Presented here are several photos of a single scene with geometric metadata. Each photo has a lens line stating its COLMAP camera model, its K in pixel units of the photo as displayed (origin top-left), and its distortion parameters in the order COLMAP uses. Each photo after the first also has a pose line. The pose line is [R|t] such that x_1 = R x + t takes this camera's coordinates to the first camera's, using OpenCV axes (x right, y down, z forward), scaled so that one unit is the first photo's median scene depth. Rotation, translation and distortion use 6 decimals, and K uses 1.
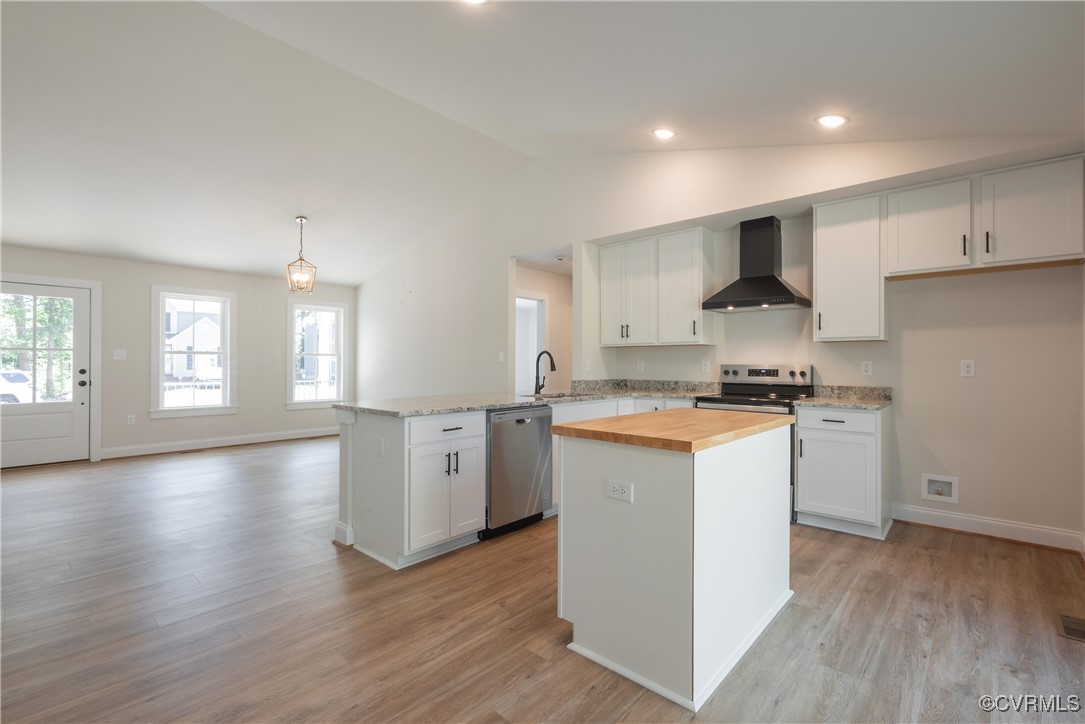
lens RADIAL K [[486.3, 0, 541.9], [0, 486.3, 361.6], [0, 0, 1]] dist [-0.001318, 0.000476]
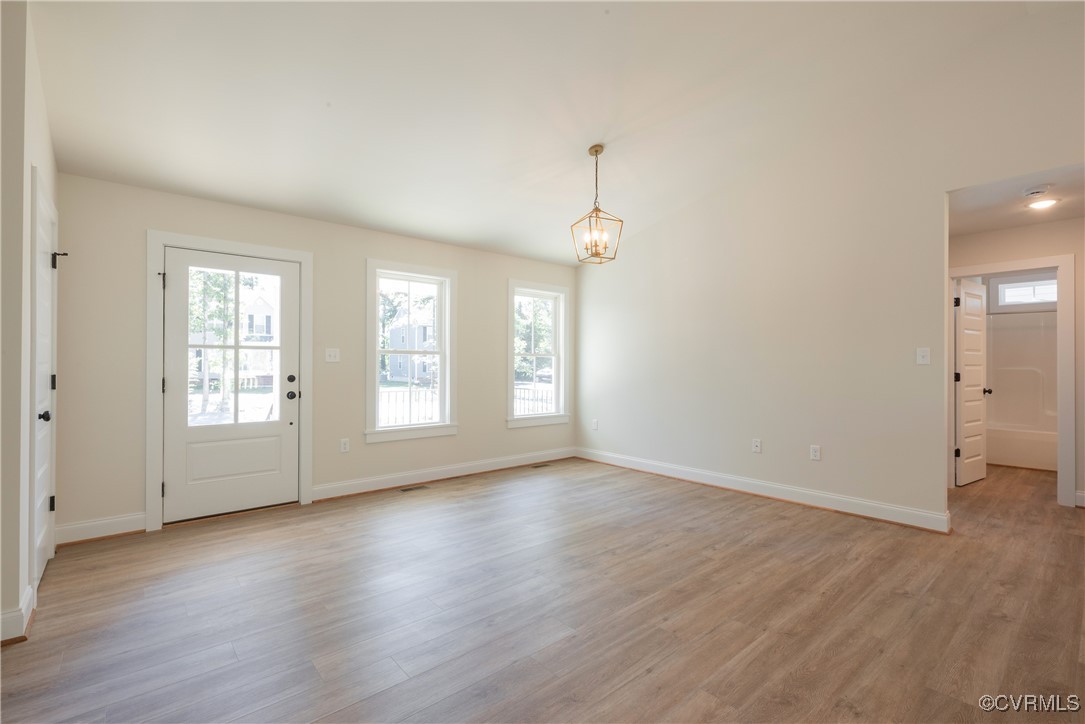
lens RADIAL K [[486.3, 0, 541.5], [0, 486.3, 361.7], [0, 0, 1]] dist [-0.001318, 0.000476]
pose [[0.992802, -0.001529, -0.119758, -0.652946], [0.001258, 0.999996, -0.002335, -0.002684], [0.119762, 0.002168, 0.992800, 0.442666]]
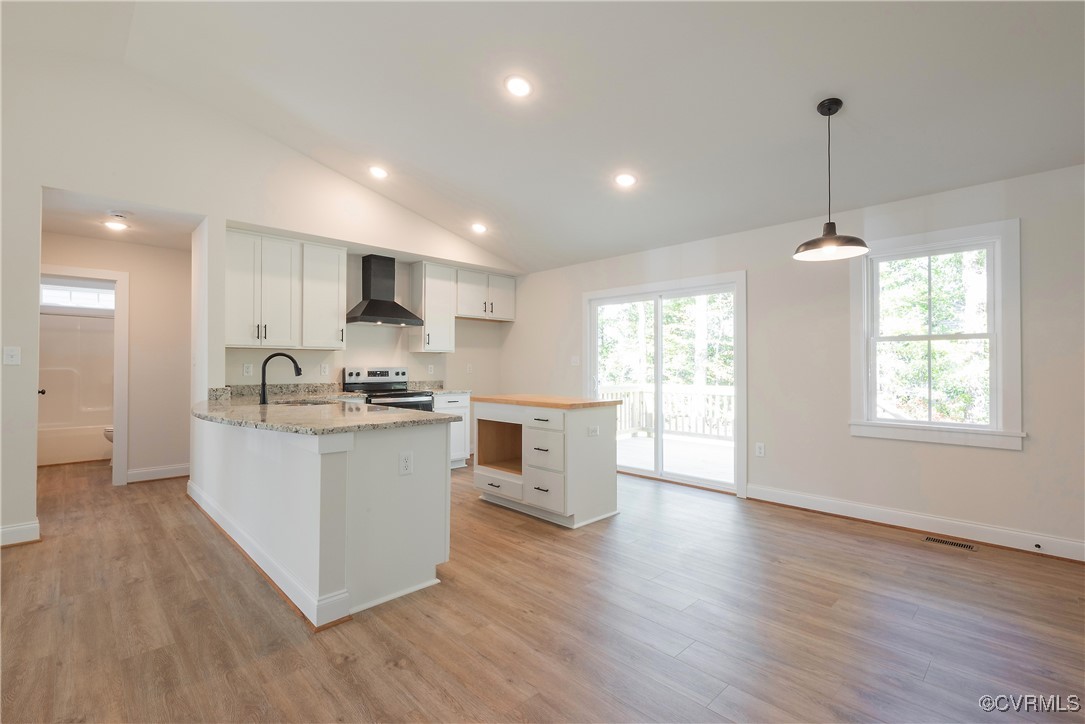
lens RADIAL K [[486.3, 0, 541.8], [0, 486.3, 361.0], [0, 0, 1]] dist [-0.001318, 0.000476]
pose [[0.060272, 0.007766, 0.998152, -0.807789], [-0.004981, 0.999960, -0.007479, -0.003329], [-0.998170, -0.004521, 0.060309, 0.476173]]
